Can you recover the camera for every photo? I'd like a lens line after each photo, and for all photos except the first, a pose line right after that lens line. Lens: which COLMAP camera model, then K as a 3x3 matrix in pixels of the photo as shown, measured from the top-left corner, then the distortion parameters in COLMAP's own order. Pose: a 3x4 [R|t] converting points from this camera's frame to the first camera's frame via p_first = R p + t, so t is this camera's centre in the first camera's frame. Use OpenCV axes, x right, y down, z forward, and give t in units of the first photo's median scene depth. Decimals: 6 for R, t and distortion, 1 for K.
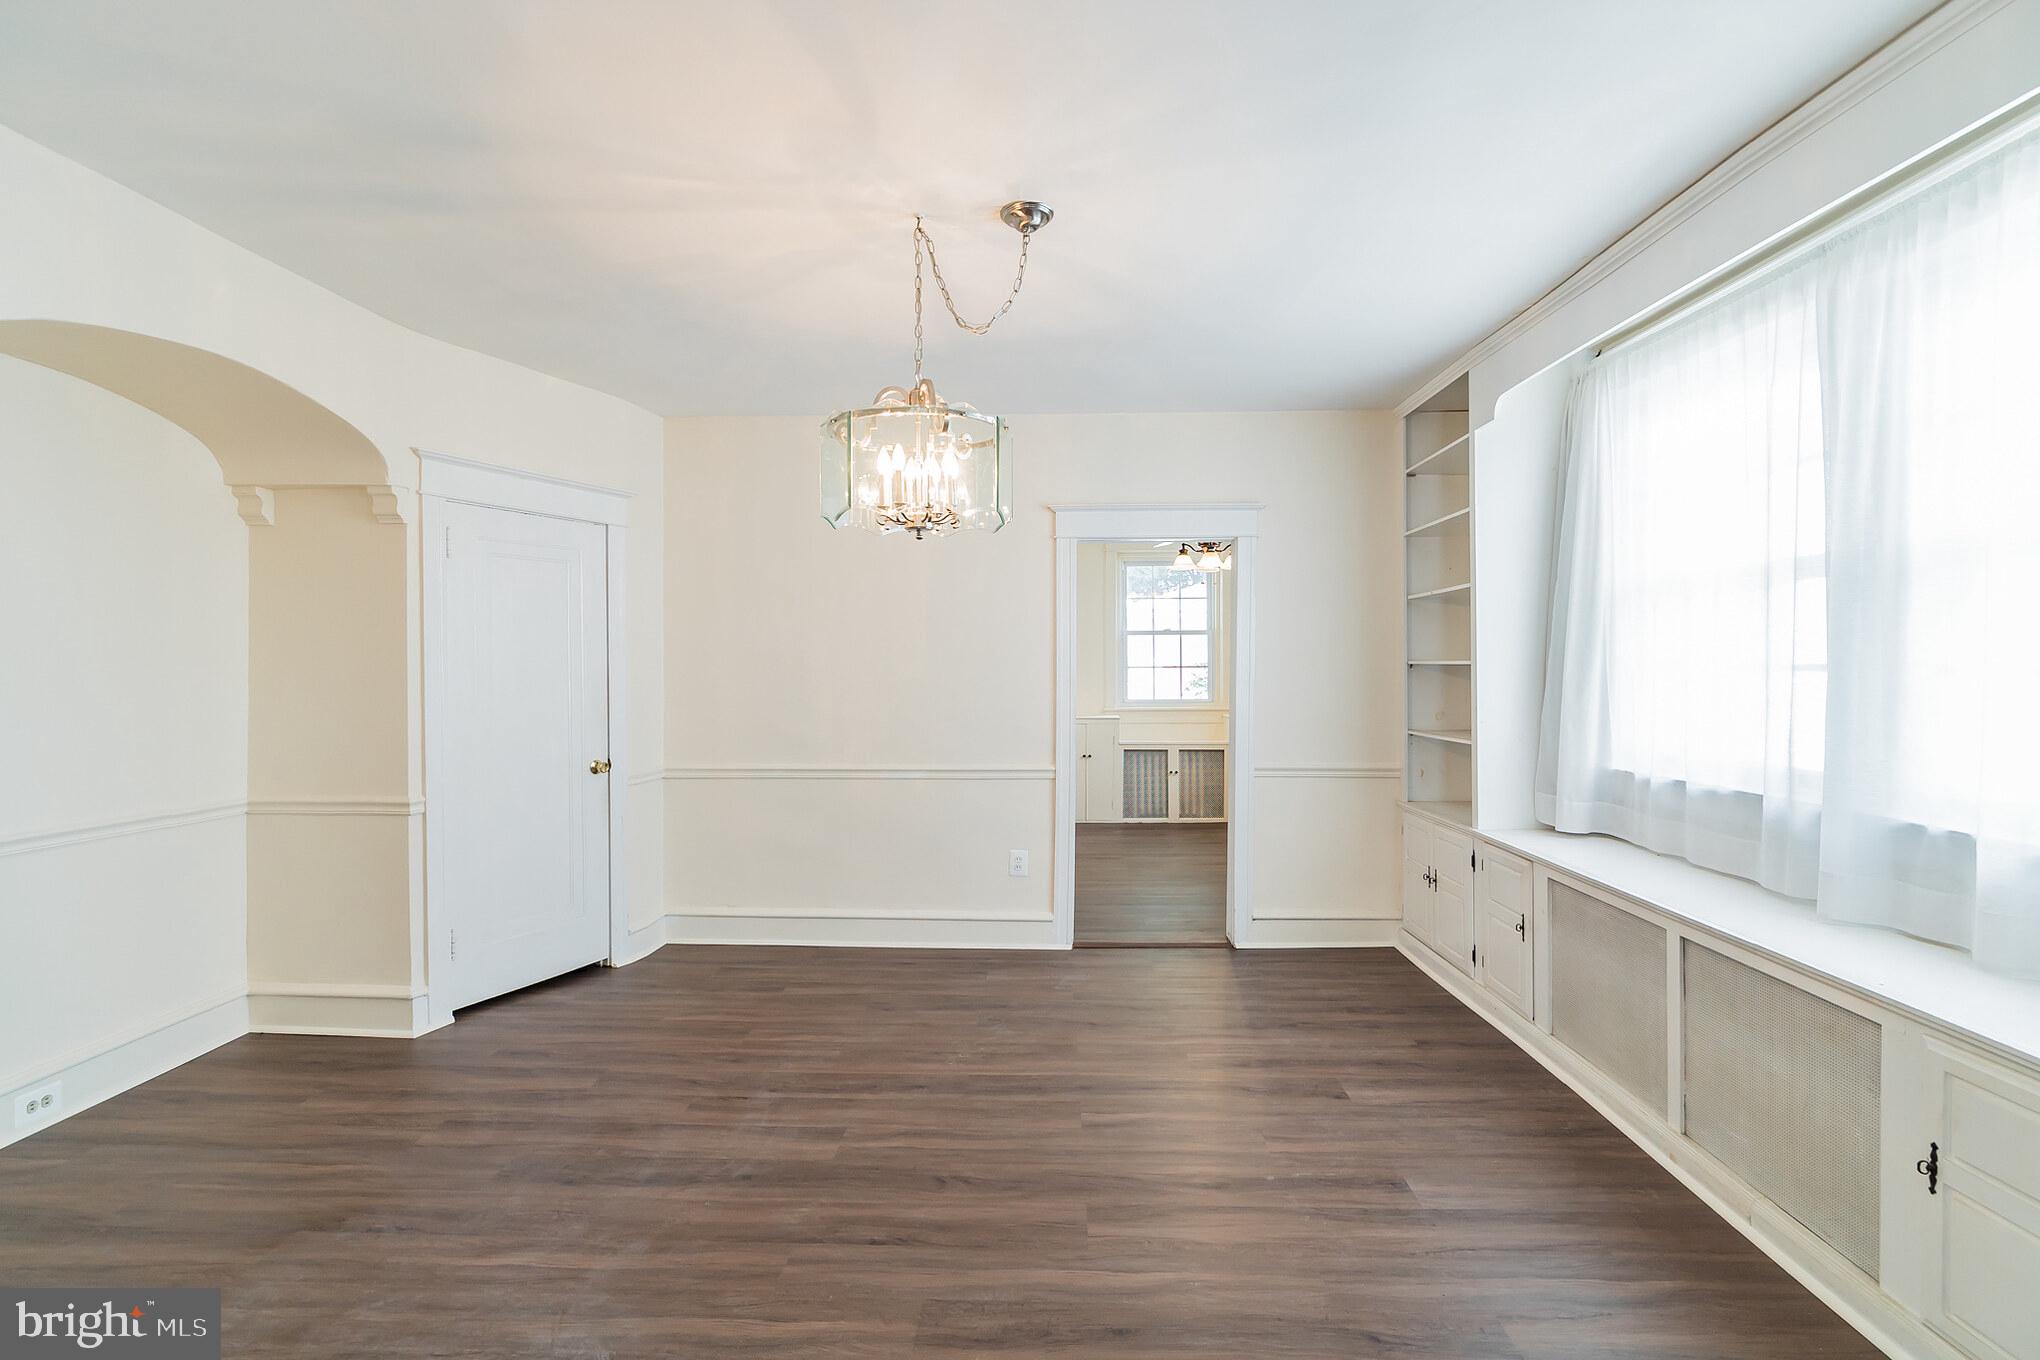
lens RADIAL K [[931.9, 0, 1029.3], [0, 931.9, 674.4], [0, 0, 1]] dist [-0.006354, 0.005301]
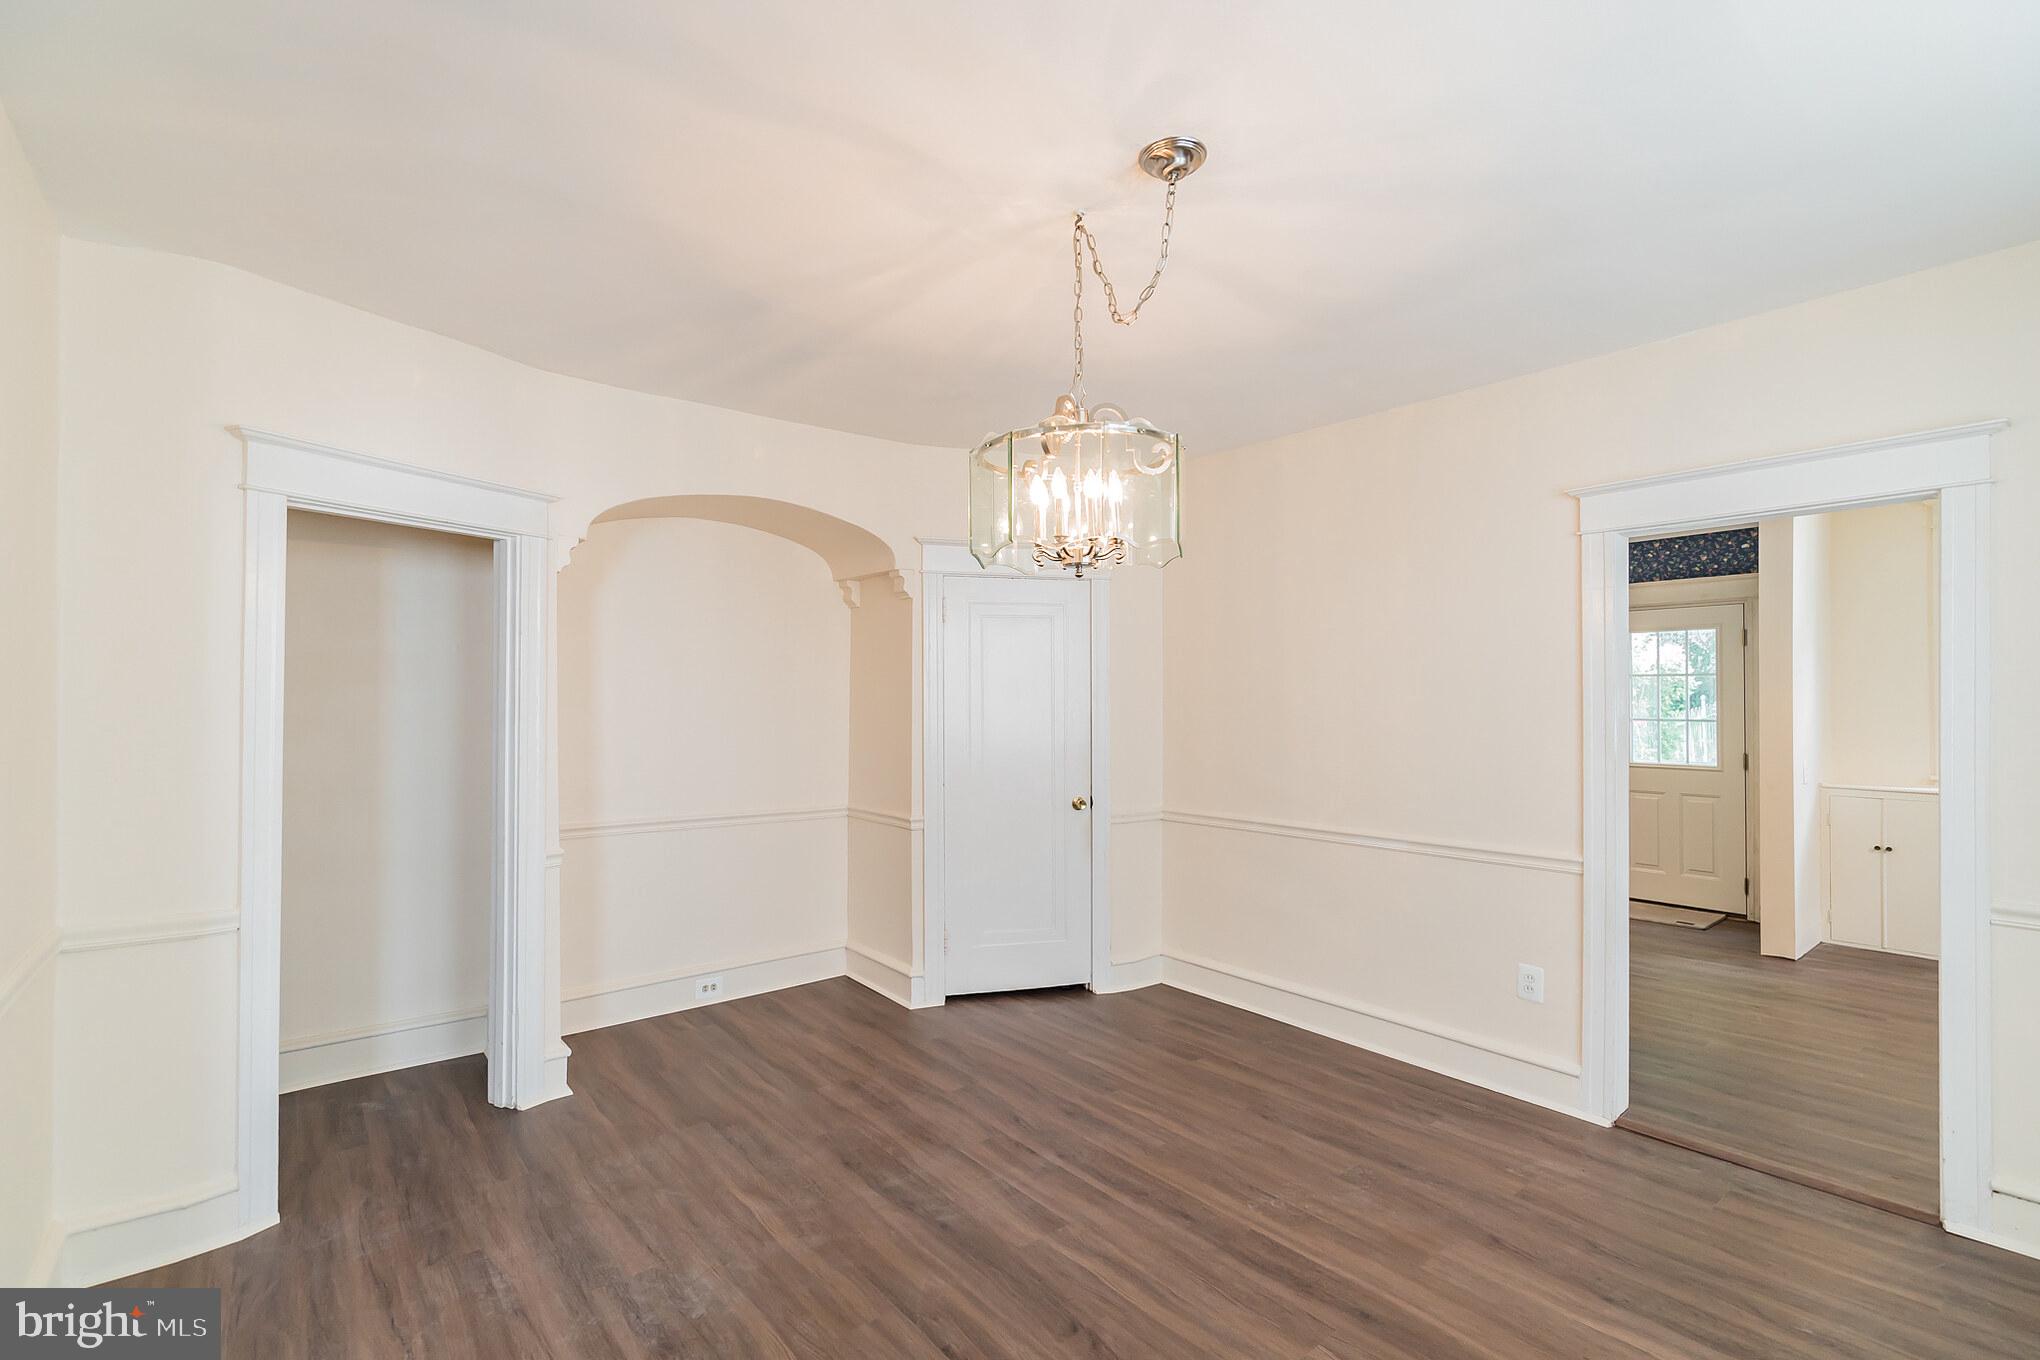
lens RADIAL K [[931.9, 0, 1012.7], [0, 931.9, 680.7], [0, 0, 1]] dist [-0.006354, 0.005301]
pose [[0.650085, -0.013969, -0.759733, 0.372860], [-0.007241, 0.999672, -0.024577, -0.018950], [0.759827, 0.021478, 0.649771, 0.278290]]
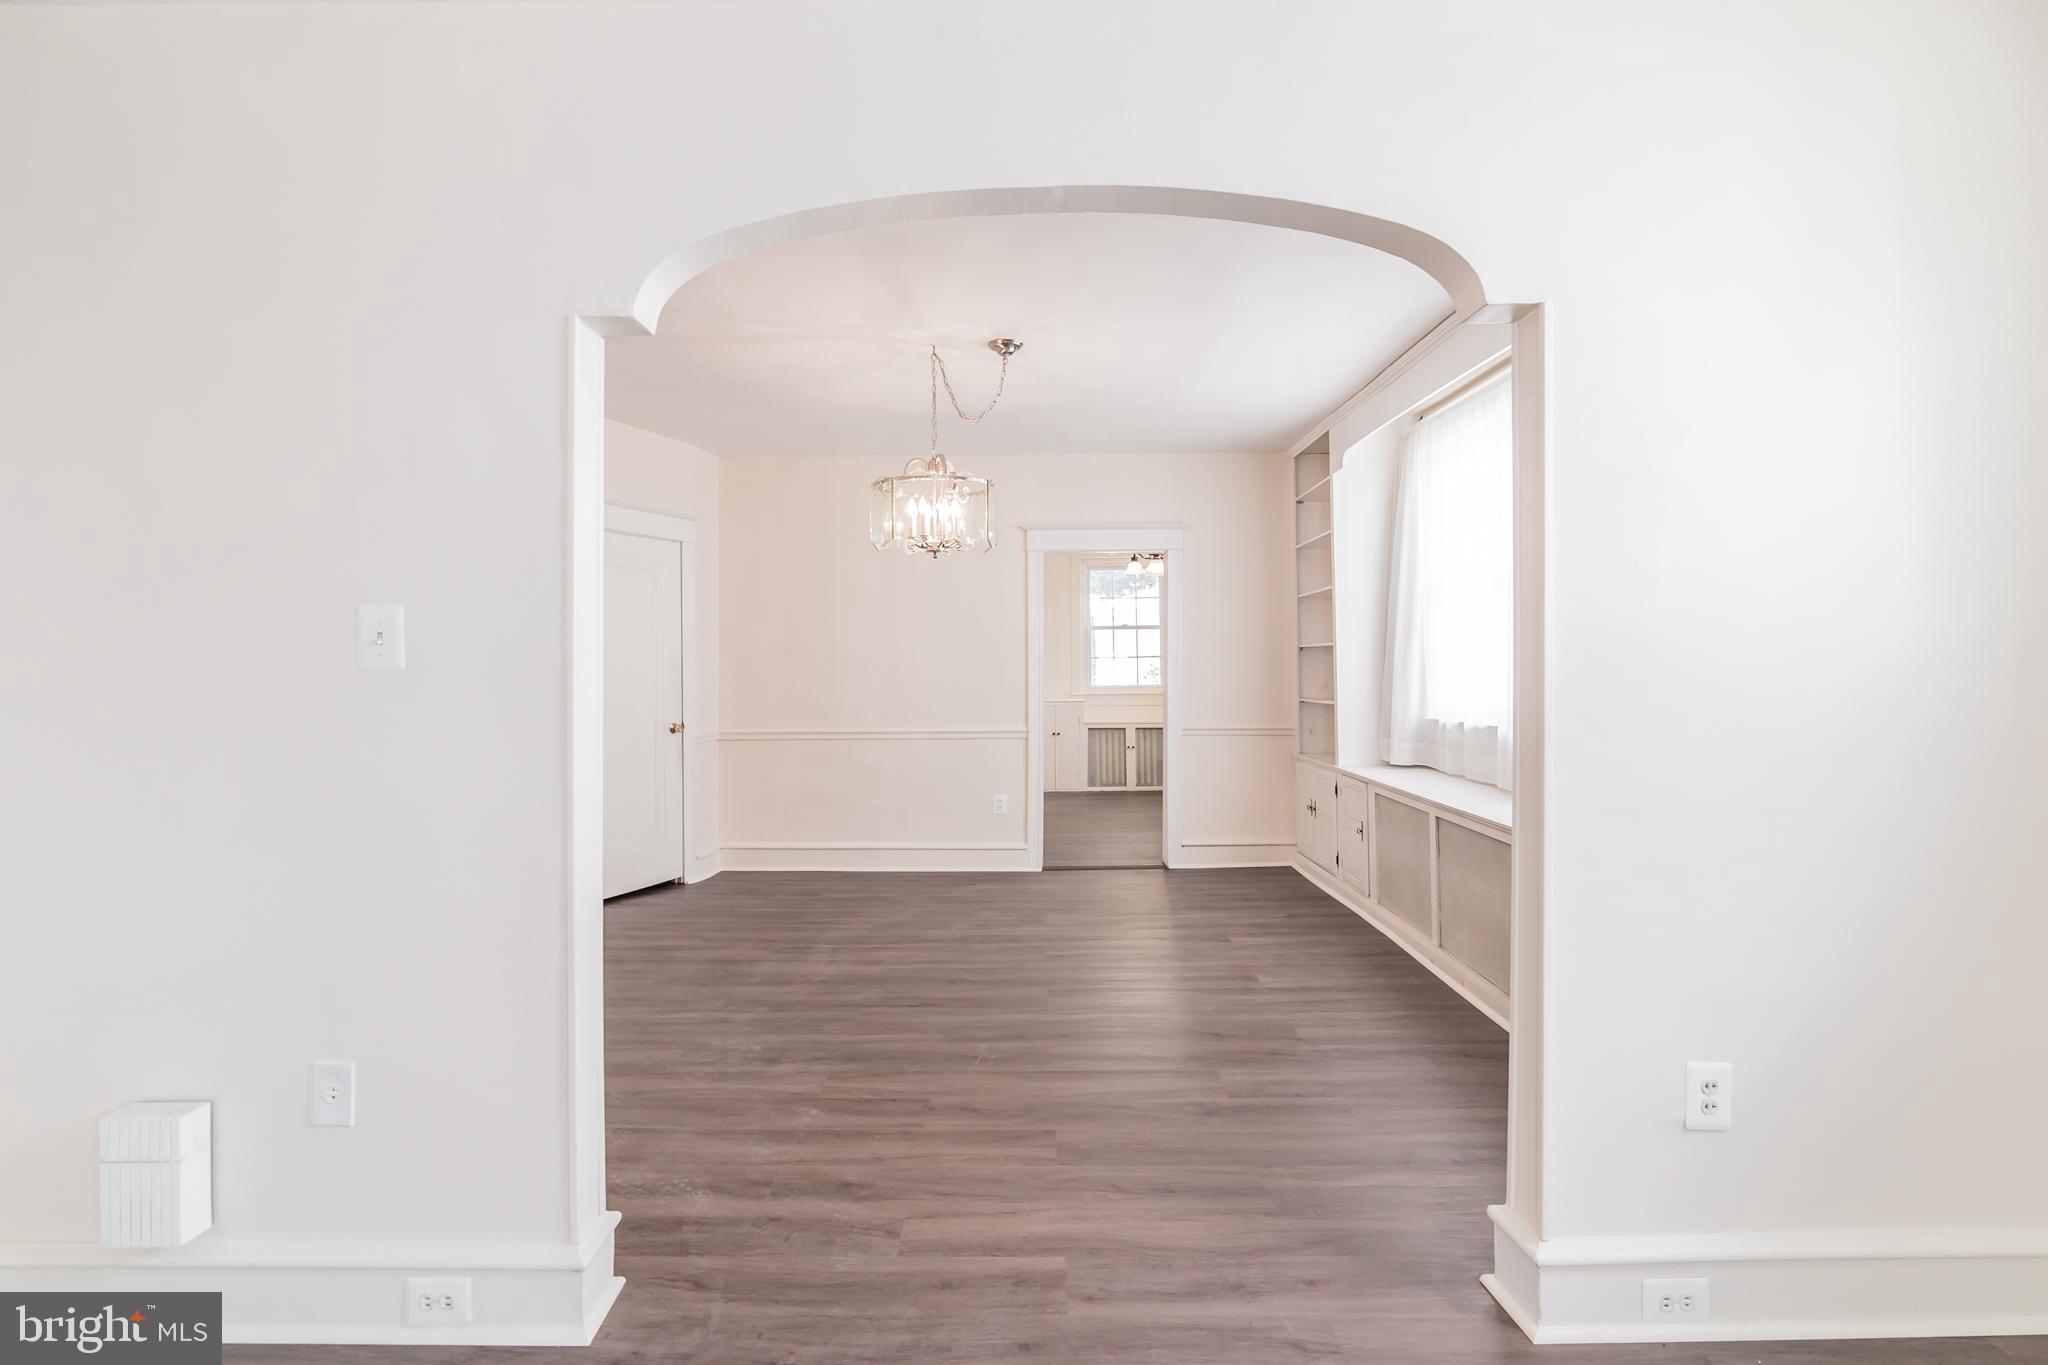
lens RADIAL K [[930.4, 0, 1027.0], [0, 930.4, 669.7], [0, 0, 1]] dist [-0.004498, 0.000545]
pose [[0.999690, -0.004774, 0.024416, -0.005546], [0.004929, 0.999968, -0.006291, 0.034046], [-0.024385, 0.006409, 0.999682, -0.367333]]
